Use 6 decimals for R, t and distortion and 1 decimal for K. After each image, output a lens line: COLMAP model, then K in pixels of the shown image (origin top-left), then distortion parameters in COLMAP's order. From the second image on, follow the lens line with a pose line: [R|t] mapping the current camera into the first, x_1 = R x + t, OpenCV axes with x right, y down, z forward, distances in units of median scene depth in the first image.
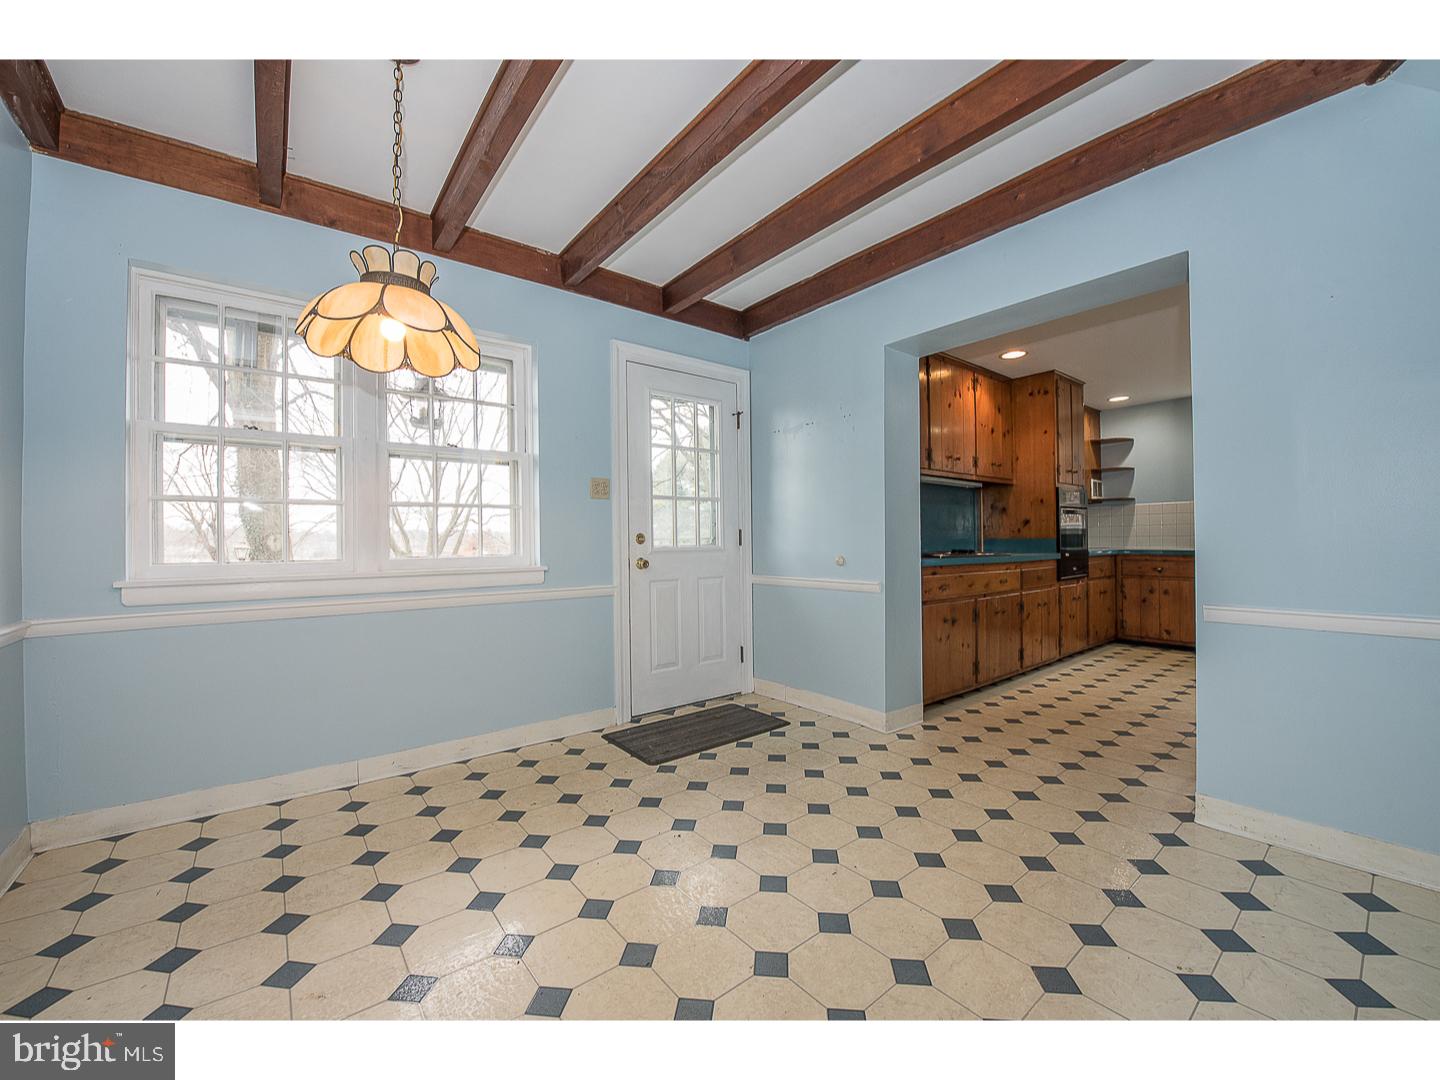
lens RADIAL K [[569.5, 0, 720.0], [0, 569.5, 540.0], [0, 0, 1]] dist [-0.013477, -0.003941]
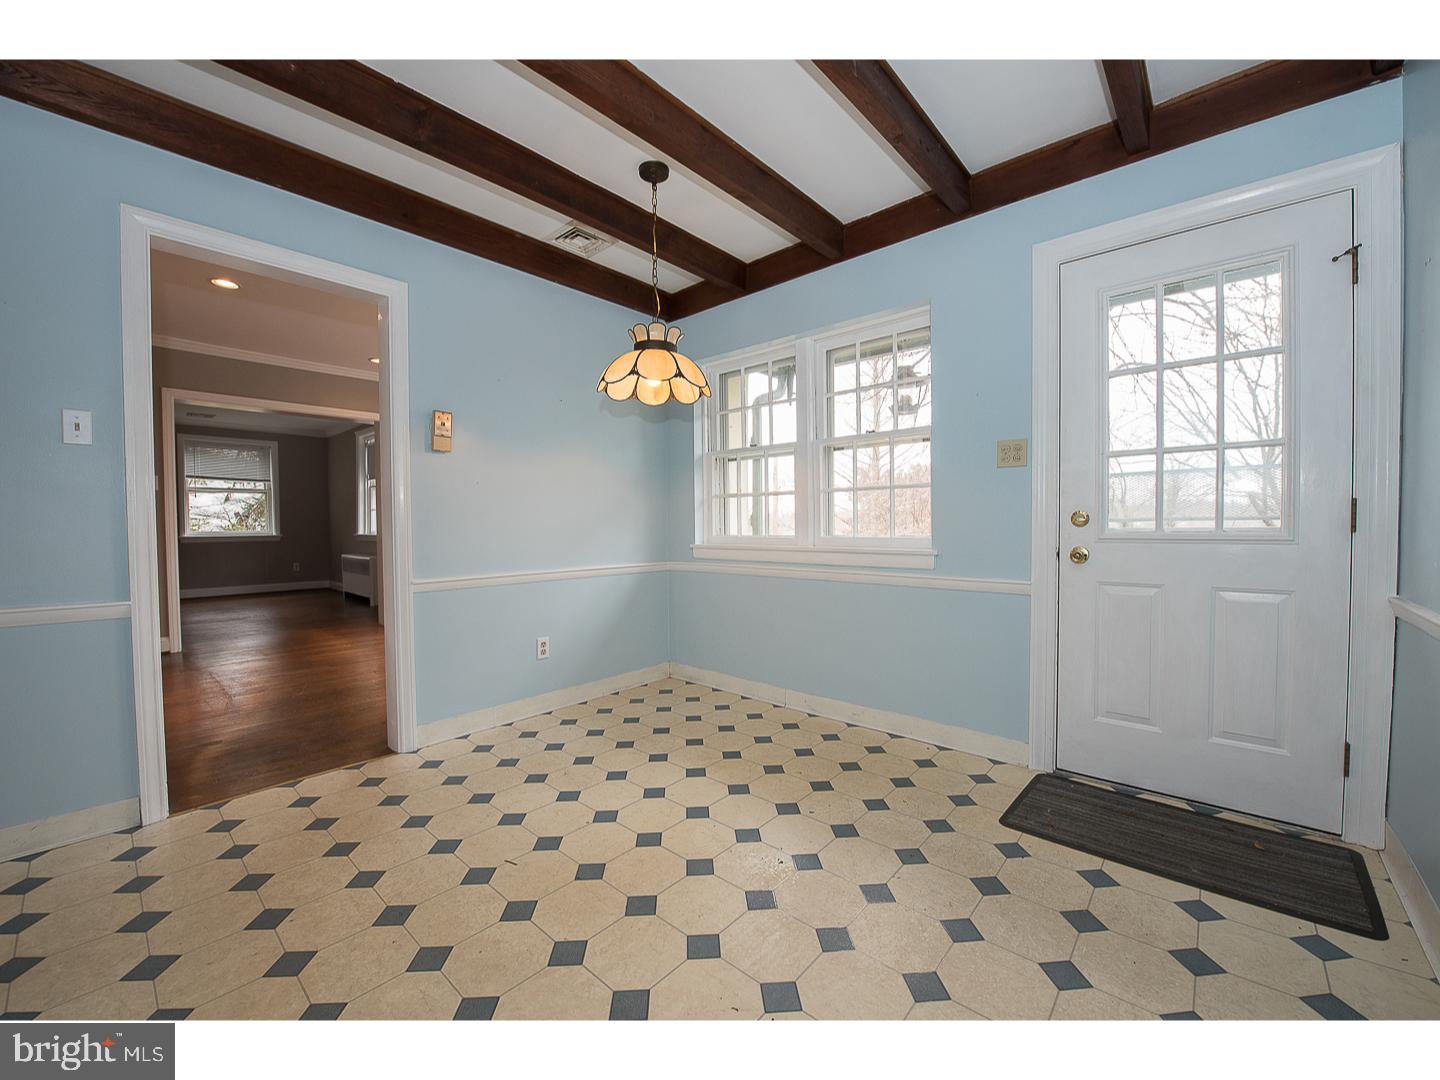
lens RADIAL K [[569.5, 0, 720.0], [0, 569.5, 540.0], [0, 0, 1]] dist [-0.013477, -0.003941]
pose [[0.173321, 0.039551, -0.984071, 0.612314], [0.009434, 0.999081, 0.041815, -0.013533], [0.984820, -0.016531, 0.172788, 0.613965]]
